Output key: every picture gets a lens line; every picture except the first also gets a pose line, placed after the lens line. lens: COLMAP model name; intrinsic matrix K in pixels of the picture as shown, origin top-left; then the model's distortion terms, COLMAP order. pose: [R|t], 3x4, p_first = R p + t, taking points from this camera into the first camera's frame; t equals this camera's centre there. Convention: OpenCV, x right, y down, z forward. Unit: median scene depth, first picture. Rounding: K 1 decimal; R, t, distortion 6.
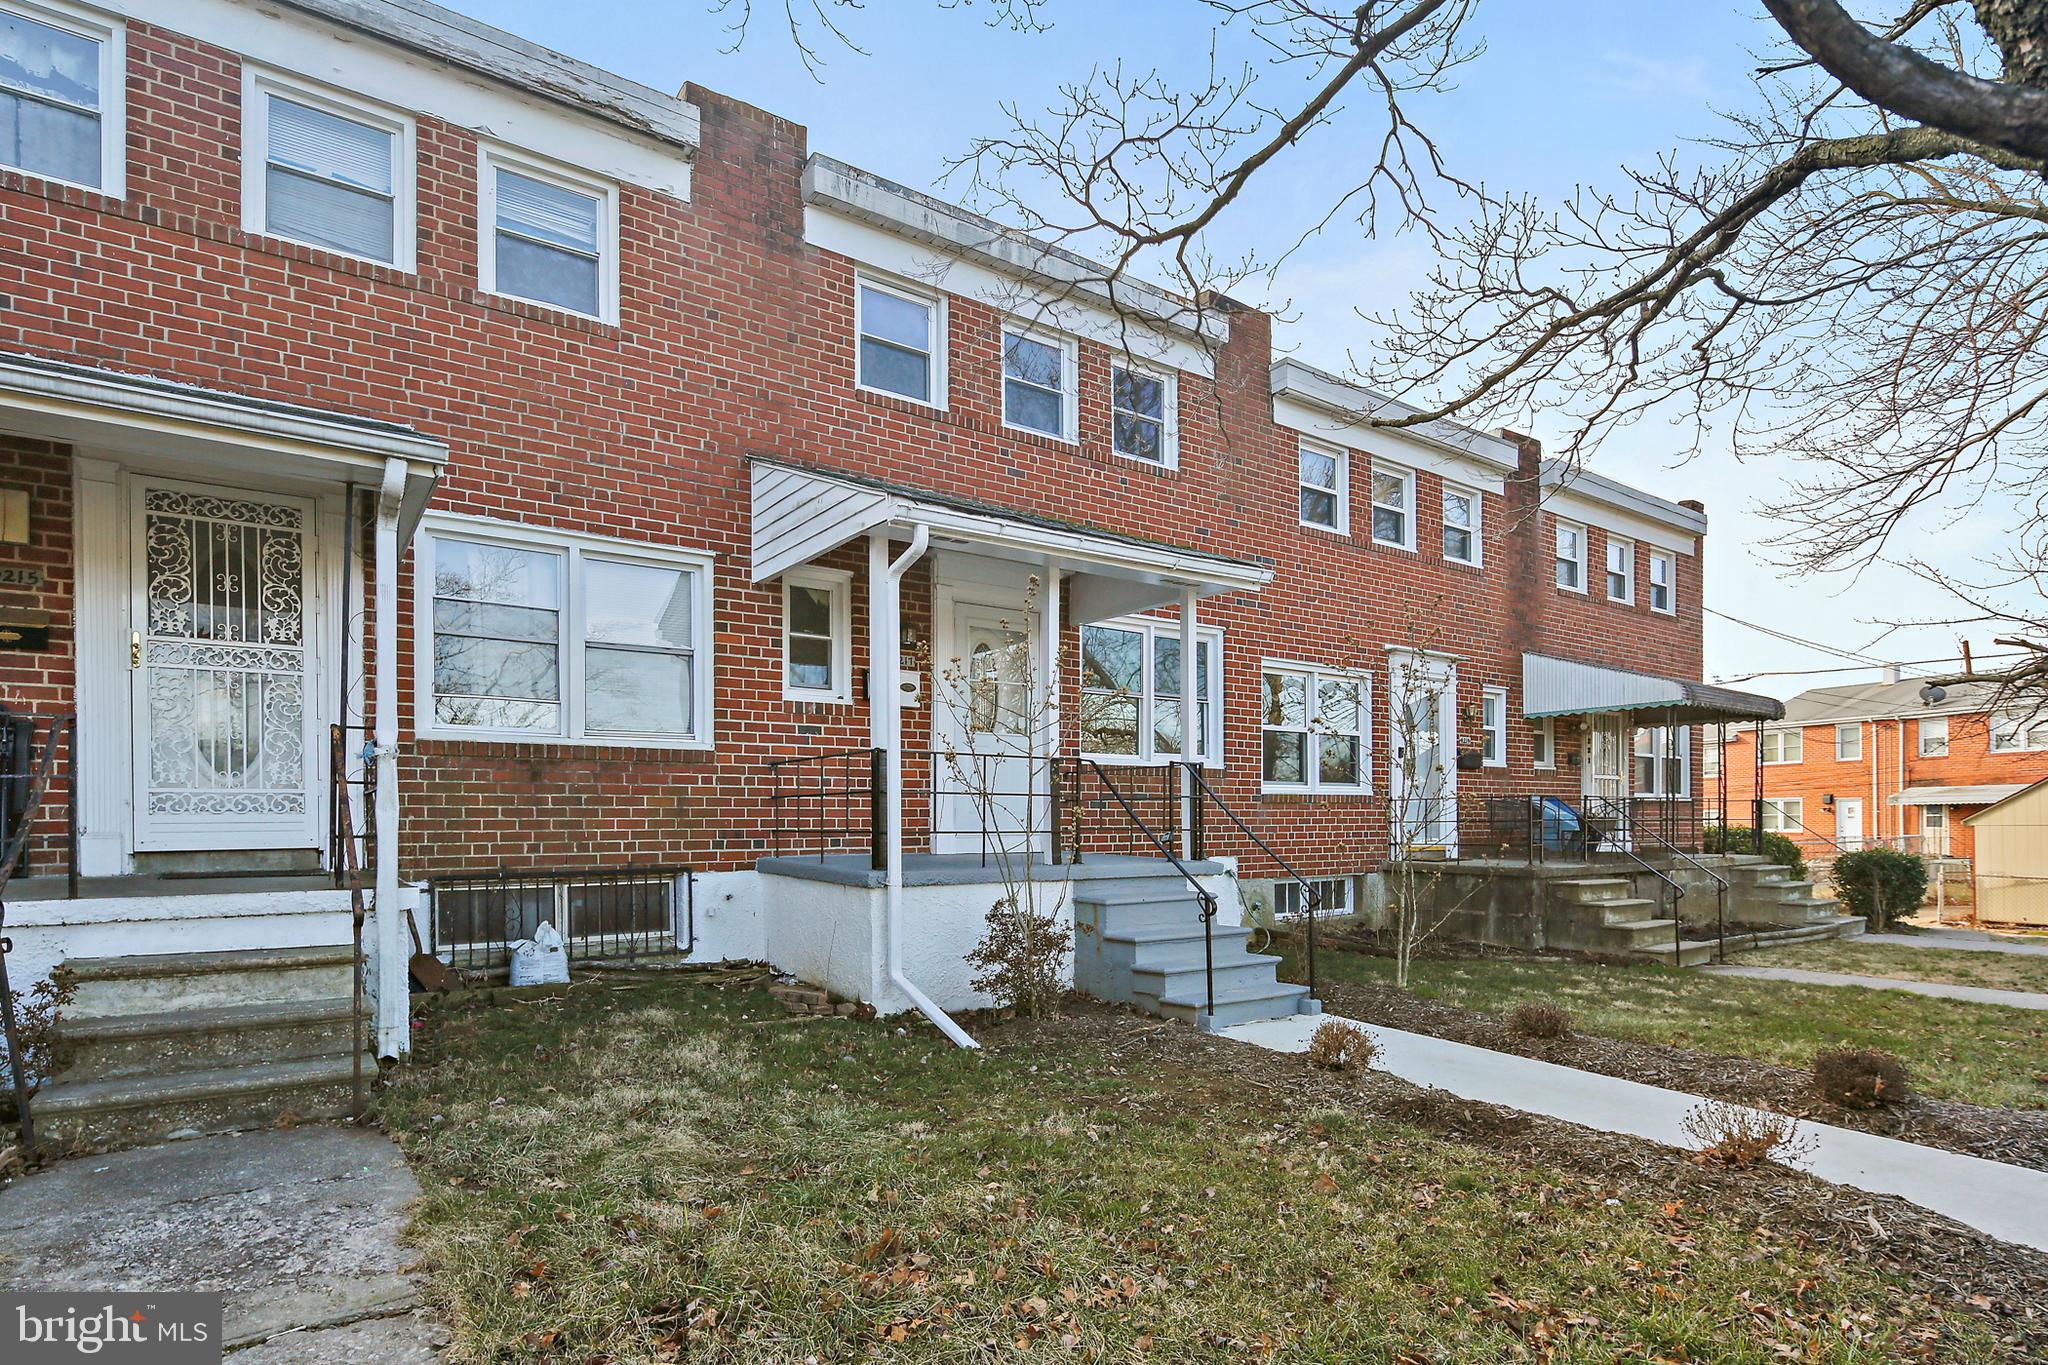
lens RADIAL K [[1040.6, 0, 1029.0], [0, 1040.6, 674.2], [0, 0, 1]] dist [-0.001434, -0.001002]
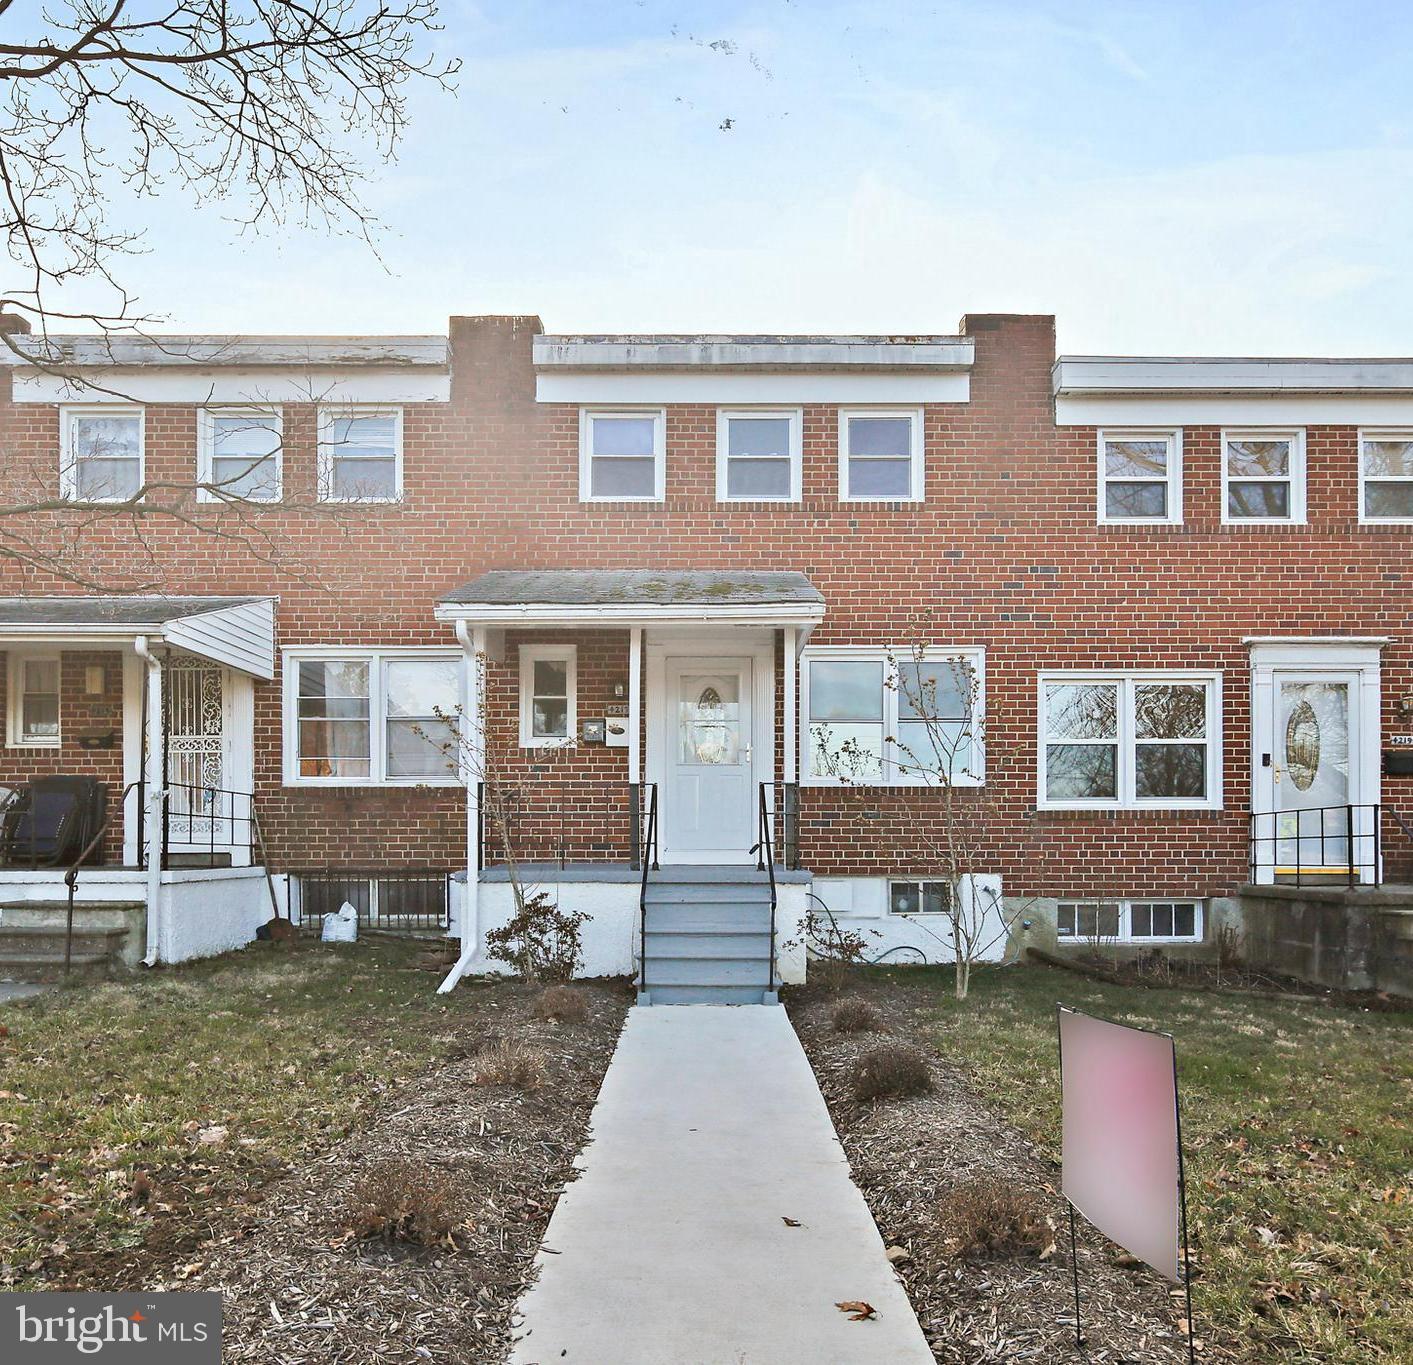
lens RADIAL K [[1021.9, 0, 706.5], [0, 1021.9, 682.5], [0, 0, 1]] dist [-0.002214, 0.000418]
pose [[0.818127, -0.092664, -0.567522, 0.761071], [0.078741, 0.995687, -0.049062, 0.026364], [0.569620, -0.004549, 0.821895, 0.053132]]
